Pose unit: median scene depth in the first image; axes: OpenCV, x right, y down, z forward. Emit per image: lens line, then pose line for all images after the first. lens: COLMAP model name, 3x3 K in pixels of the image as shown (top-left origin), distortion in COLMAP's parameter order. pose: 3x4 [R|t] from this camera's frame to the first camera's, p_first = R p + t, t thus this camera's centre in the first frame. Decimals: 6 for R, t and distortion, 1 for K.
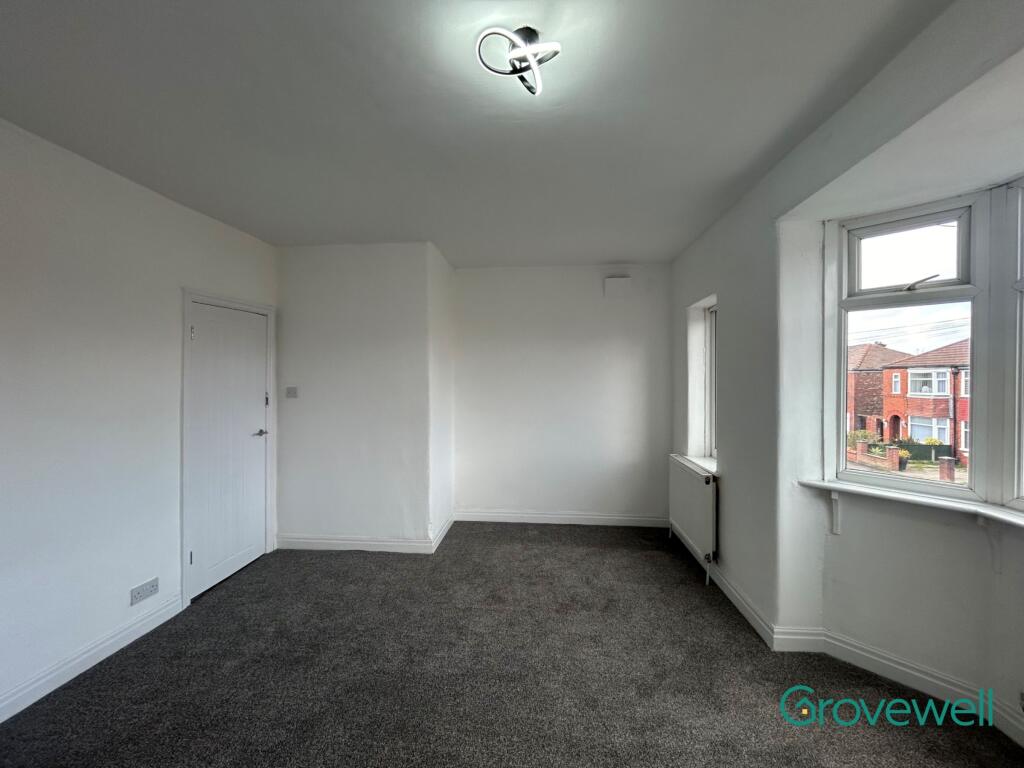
lens RADIAL K [[415.6, 0, 512.0], [0, 415.6, 384.0], [0, 0, 1]] dist [-0.000700, 0.000209]
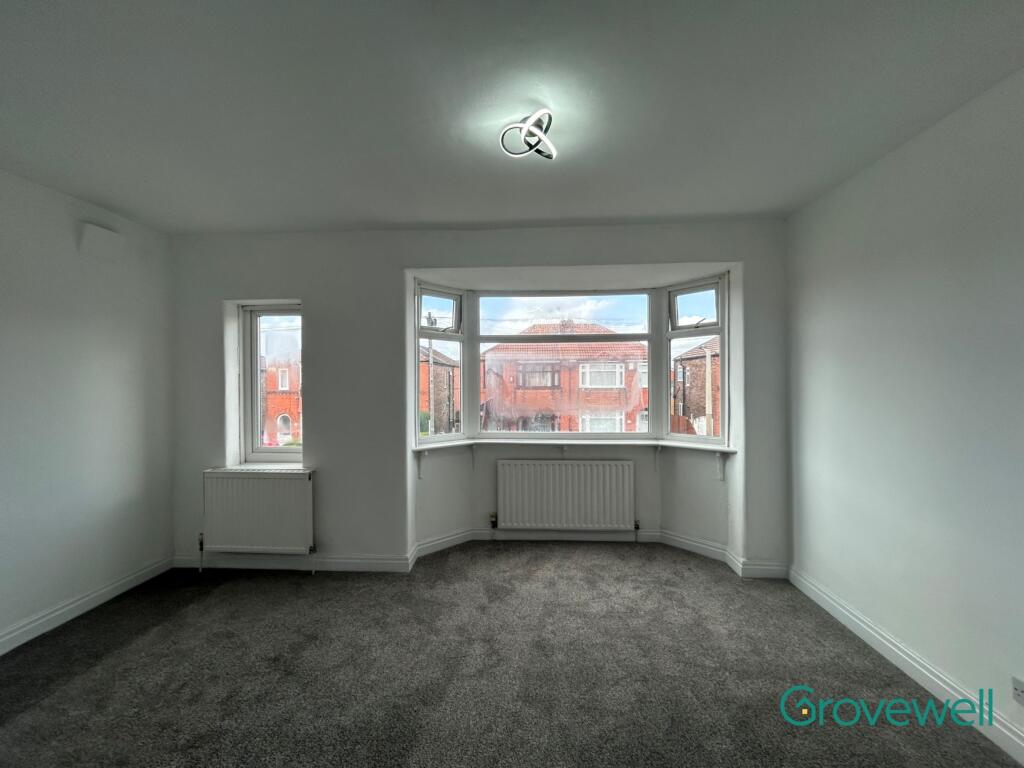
lens RADIAL K [[415.6, 0, 512.0], [0, 415.6, 384.0], [0, 0, 1]] dist [-0.000700, 0.000209]
pose [[-0.025501, -0.009216, 0.999632, -0.522550], [0.015722, 0.999830, 0.009619, -0.004654], [-0.999551, 0.015962, -0.025352, 0.445919]]
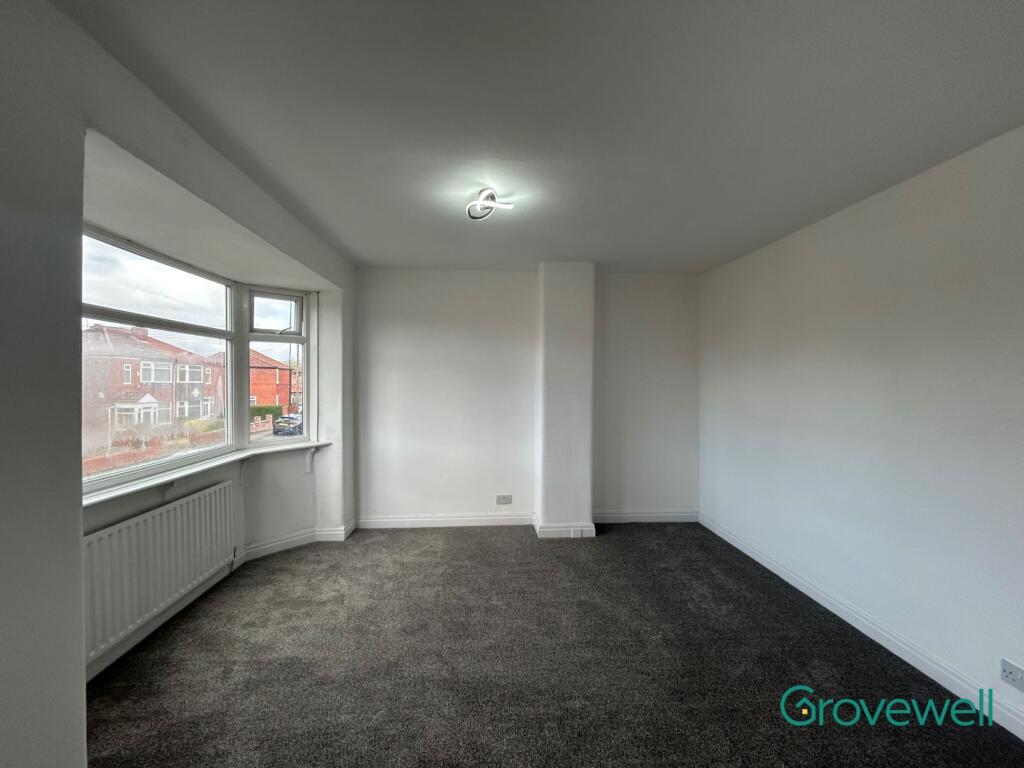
lens RADIAL K [[415.6, 0, 512.0], [0, 415.6, 384.0], [0, 0, 1]] dist [-0.000700, 0.000209]
pose [[-0.989715, -0.000924, -0.143052, 0.069188], [-0.003530, 0.999832, 0.017965, -0.019494], [0.143011, 0.018285, -0.989552, 1.114398]]
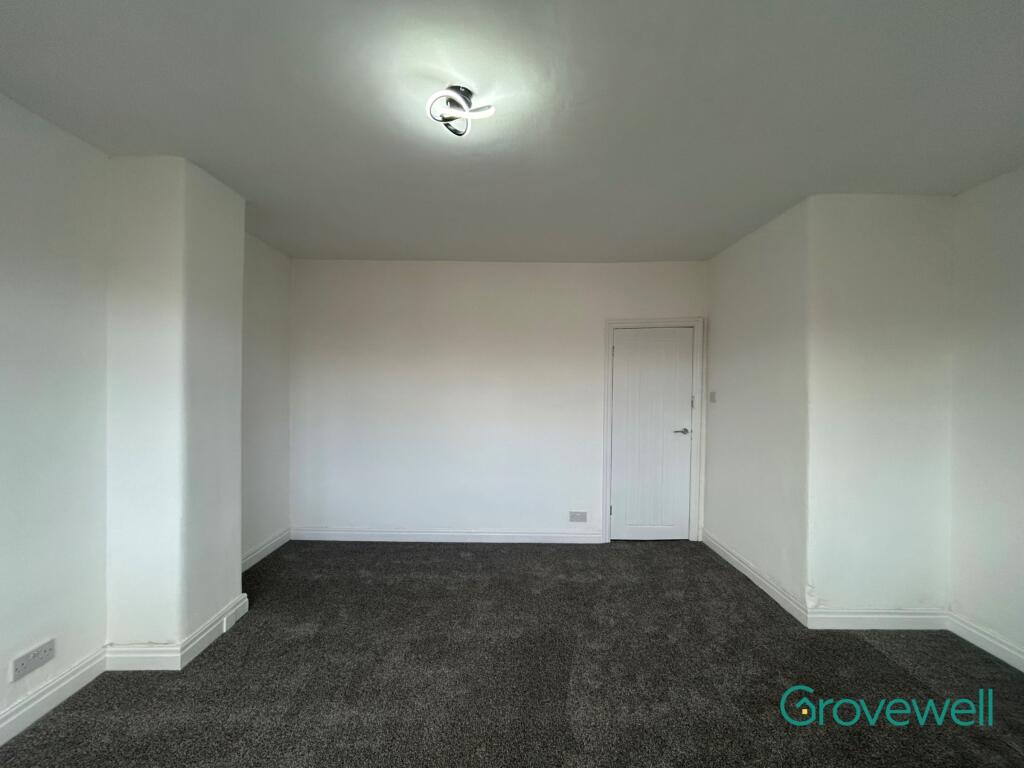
lens RADIAL K [[415.6, 0, 512.0], [0, 415.6, 384.0], [0, 0, 1]] dist [-0.000700, 0.000209]
pose [[0.091733, 0.005299, -0.995770, 0.487245], [-0.016367, 0.999859, 0.003813, -0.008456], [0.995649, 0.015948, 0.091807, 0.428165]]
